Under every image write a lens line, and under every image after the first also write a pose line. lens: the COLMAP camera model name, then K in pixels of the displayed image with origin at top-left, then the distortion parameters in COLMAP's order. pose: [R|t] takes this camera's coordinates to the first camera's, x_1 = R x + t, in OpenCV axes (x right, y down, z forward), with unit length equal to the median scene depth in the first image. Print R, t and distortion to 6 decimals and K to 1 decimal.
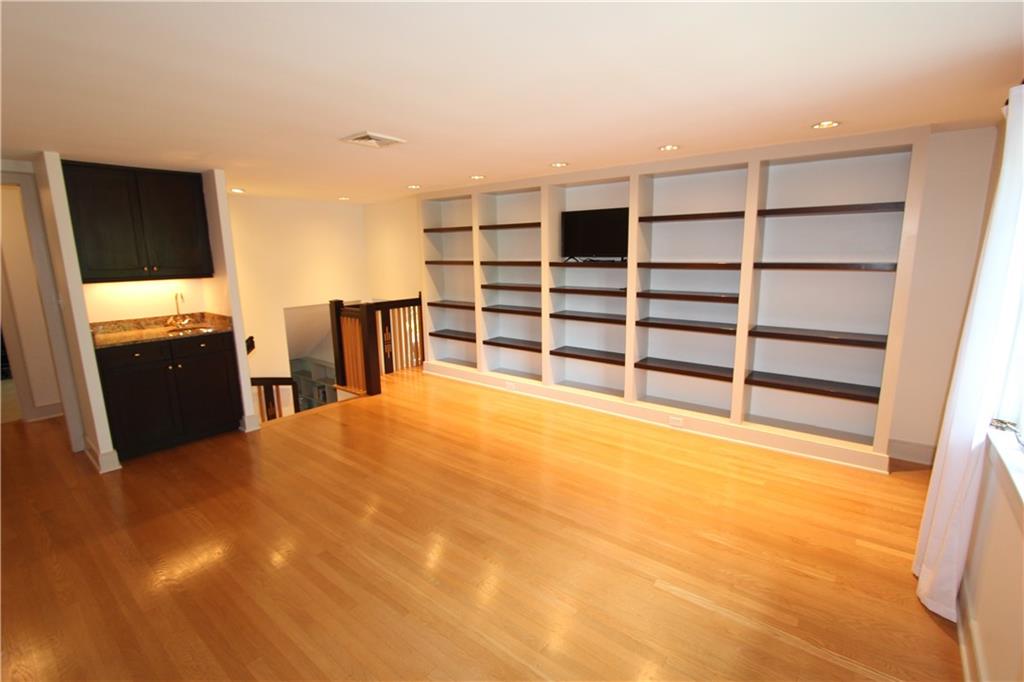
lens RADIAL K [[472.5, 0, 515.6], [0, 472.5, 338.0], [0, 0, 1]] dist [-0.004899, -0.000133]
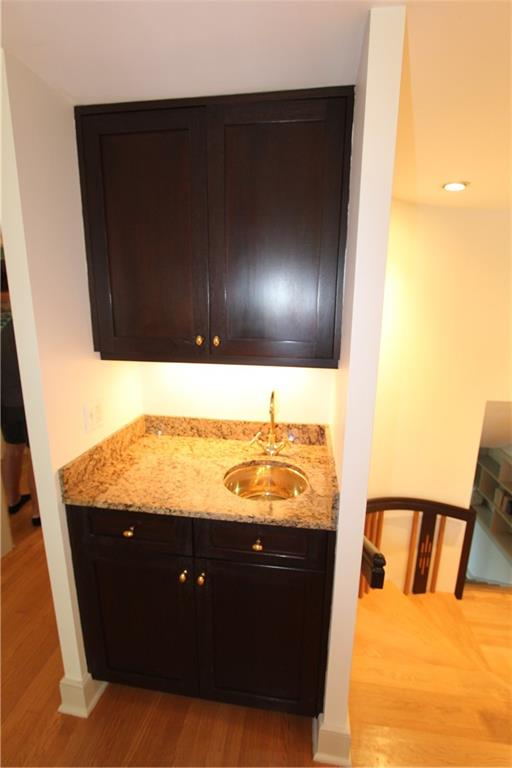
lens RADIAL K [[354.3, 0, 257.5], [0, 354.3, 384.2], [0, 0, 1]] dist [-0.004899, -0.000133]
pose [[0.520727, 0.212365, -0.826888, -0.399676], [-0.177105, 0.974368, 0.138711, -0.138331], [0.835151, 0.074216, 0.544991, 0.737947]]
